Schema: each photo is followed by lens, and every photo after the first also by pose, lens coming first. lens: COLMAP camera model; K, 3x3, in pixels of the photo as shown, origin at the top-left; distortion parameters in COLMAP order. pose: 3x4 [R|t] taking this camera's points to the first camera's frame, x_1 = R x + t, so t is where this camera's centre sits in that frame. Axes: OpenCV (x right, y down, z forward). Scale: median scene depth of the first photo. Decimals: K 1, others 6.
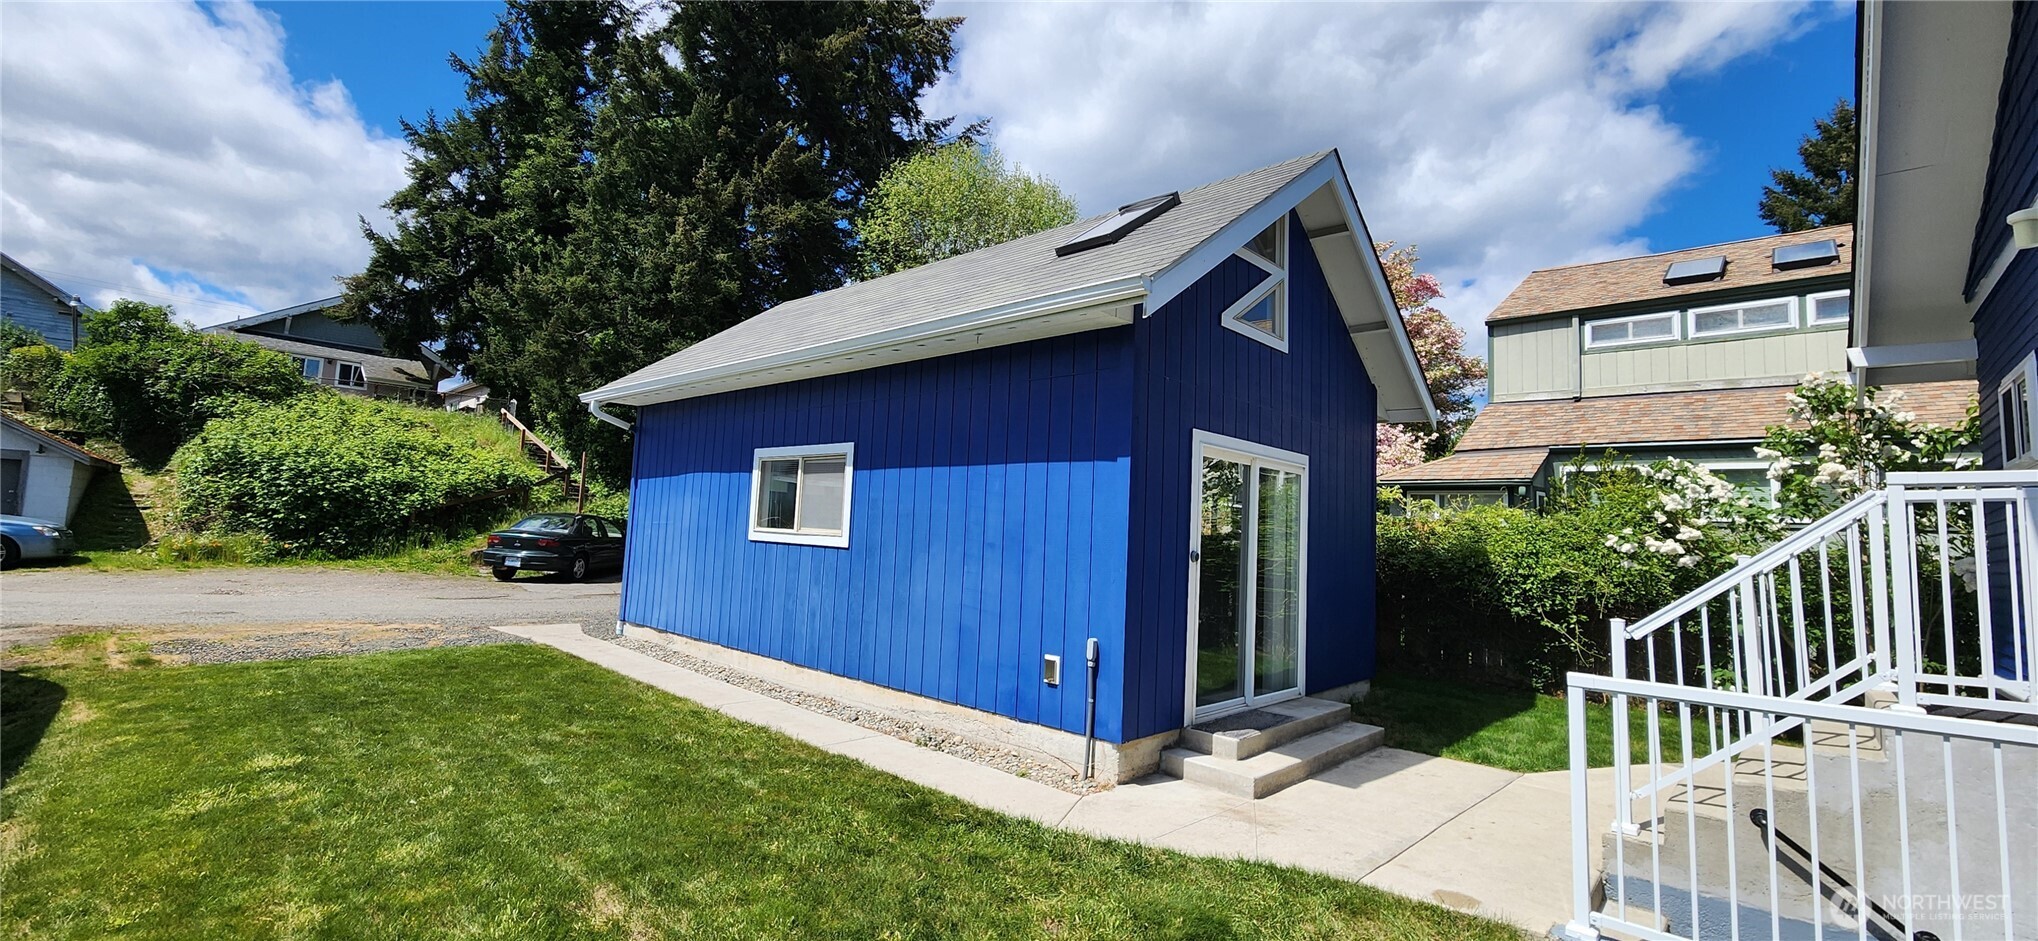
lens RADIAL K [[831.1, 0, 1003.4], [0, 831.1, 461.3], [0, 0, 1]] dist [-0.001144, 0.010153]
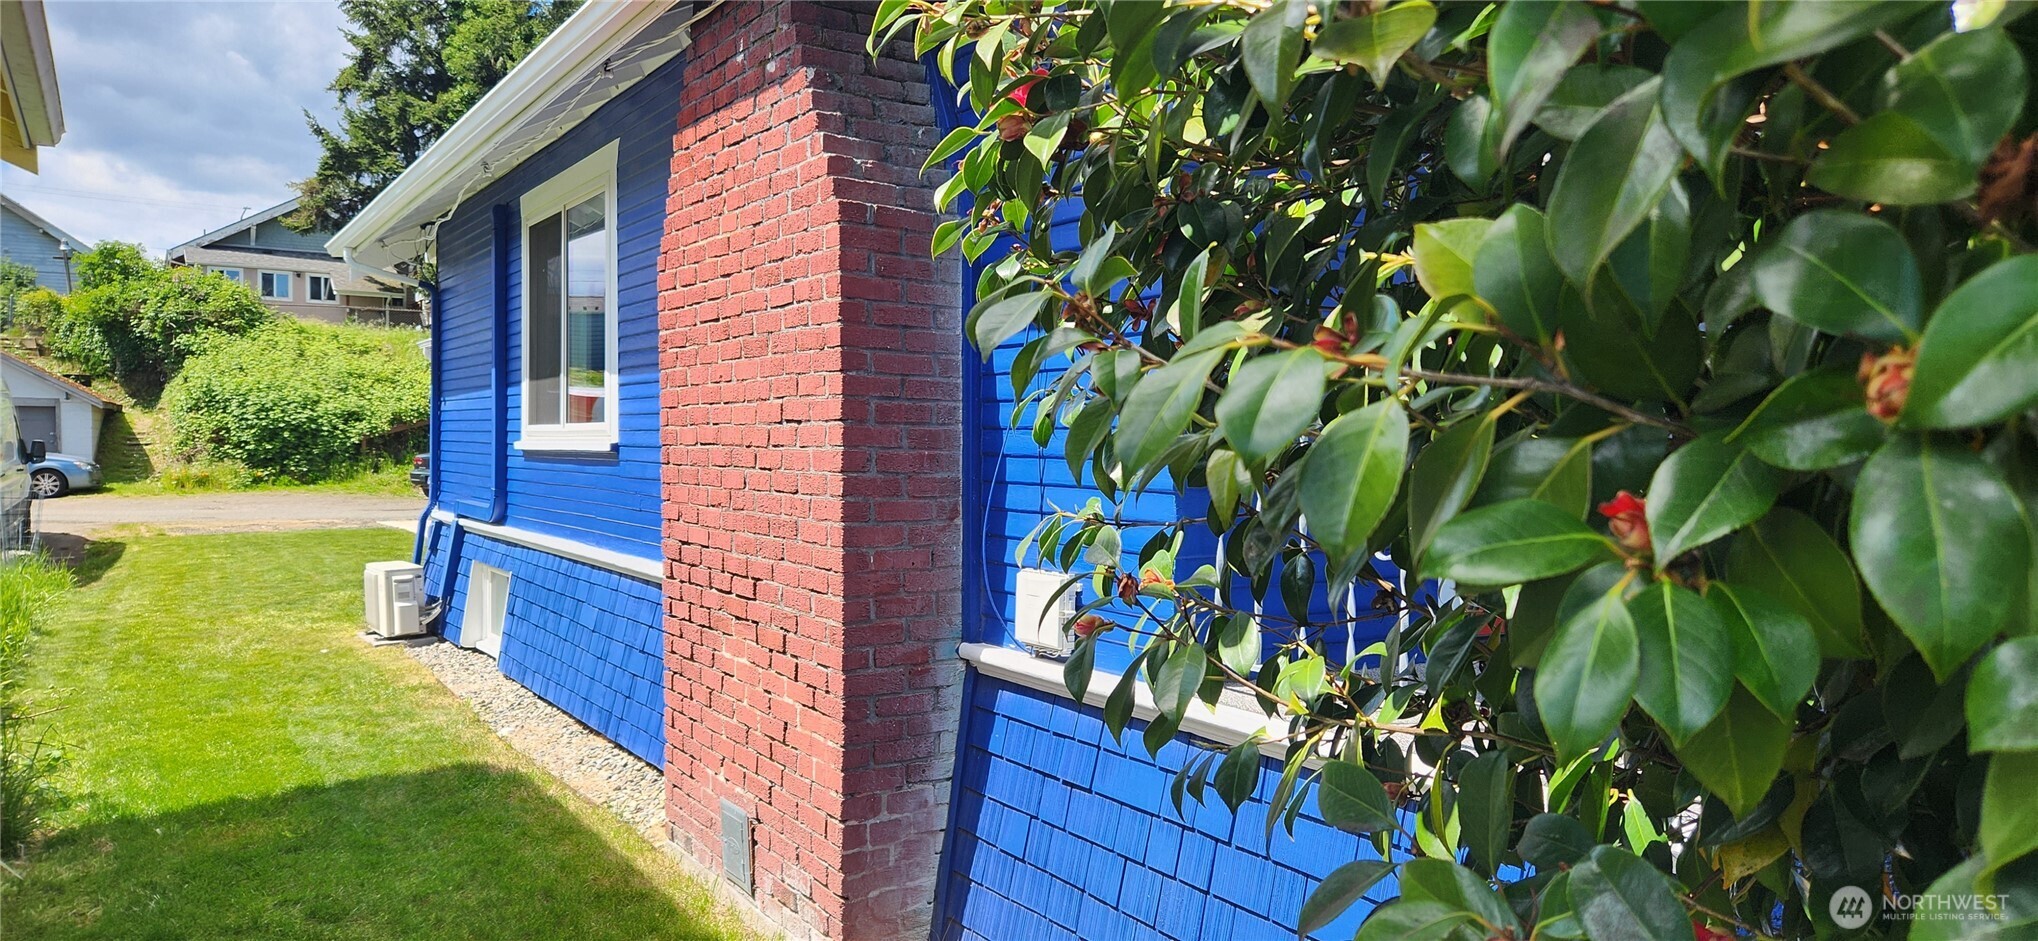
lens RADIAL K [[1347.6, 0, 1019.7], [0, 1347.6, 479.5], [0, 0, 1]] dist [0.056732, -0.002572]
pose [[0.972717, -0.032357, -0.229726, 0.474582], [0.057610, 0.992898, 0.104087, -0.019360], [0.224726, -0.114482, 0.967673, -0.468031]]
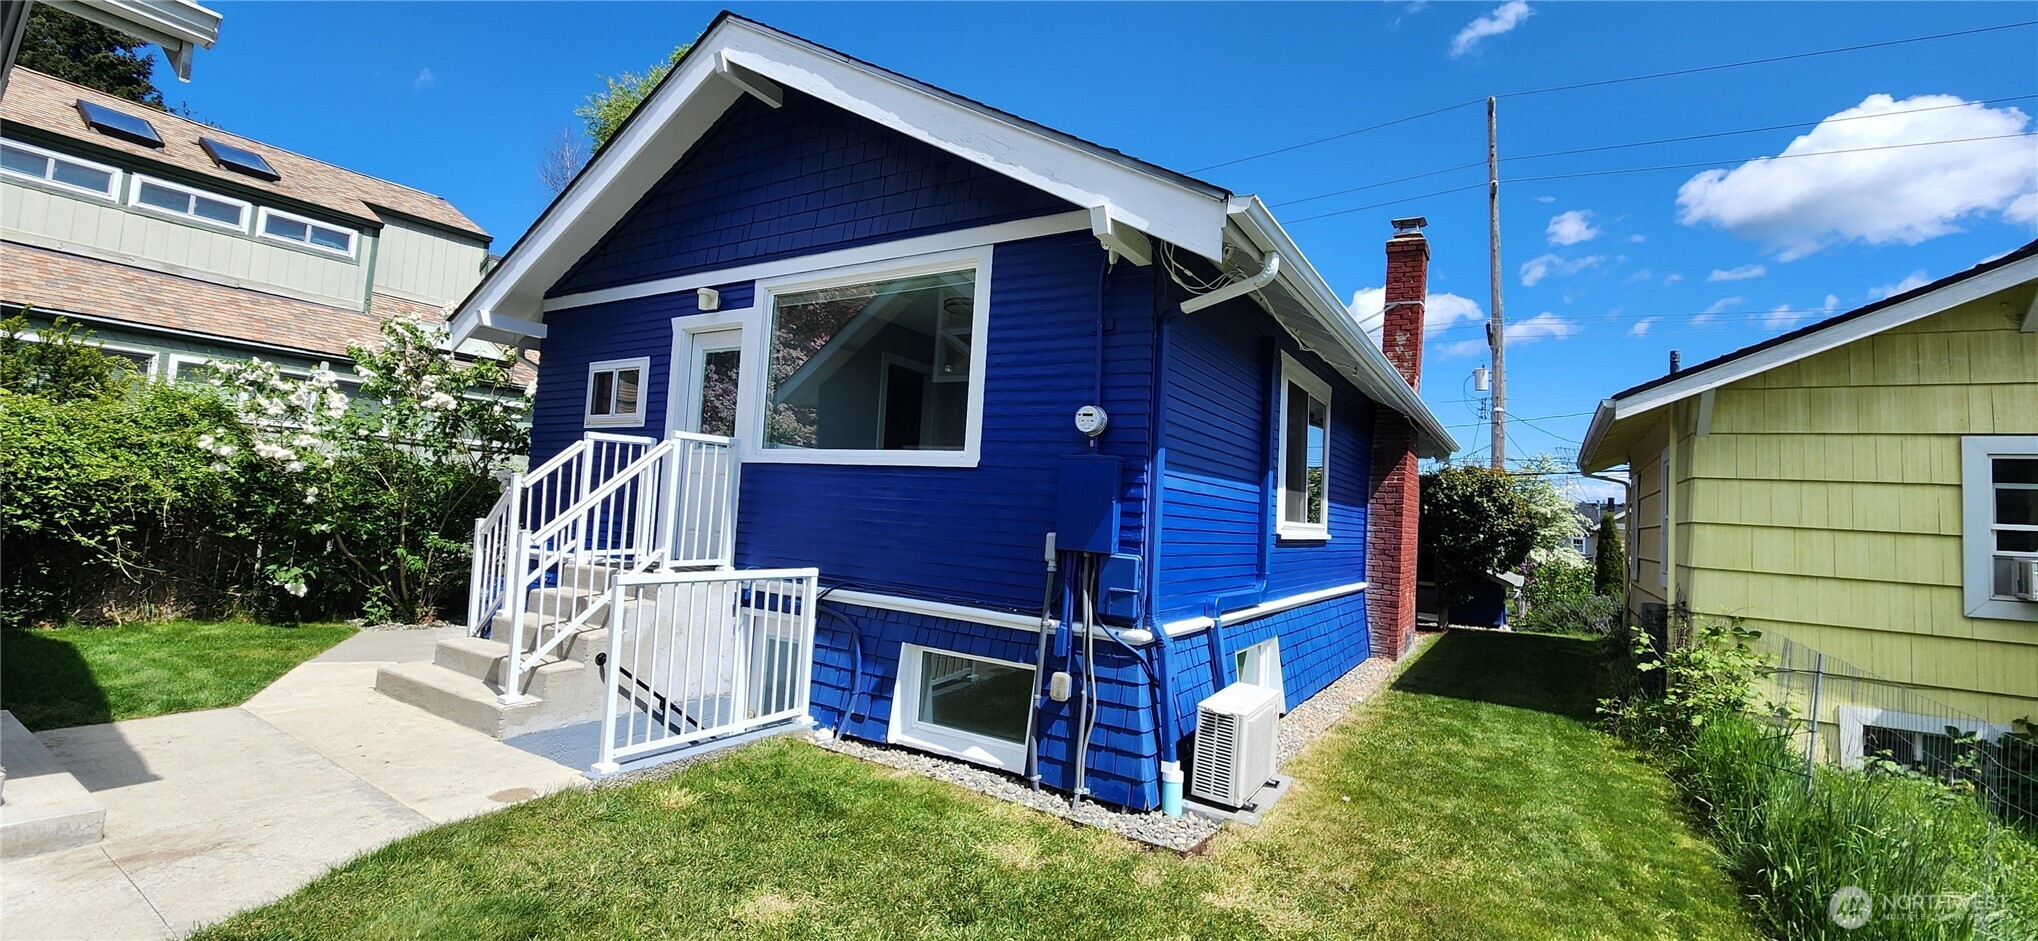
lens RADIAL K [[831.1, 0, 1003.4], [0, 831.1, 461.3], [0, 0, 1]] dist [-0.001144, 0.010153]
pose [[-0.173269, 0.008764, 0.984836, -0.456617], [-0.155205, 0.987223, -0.036092, 0.020284], [-0.972568, -0.159105, -0.169695, 0.434848]]
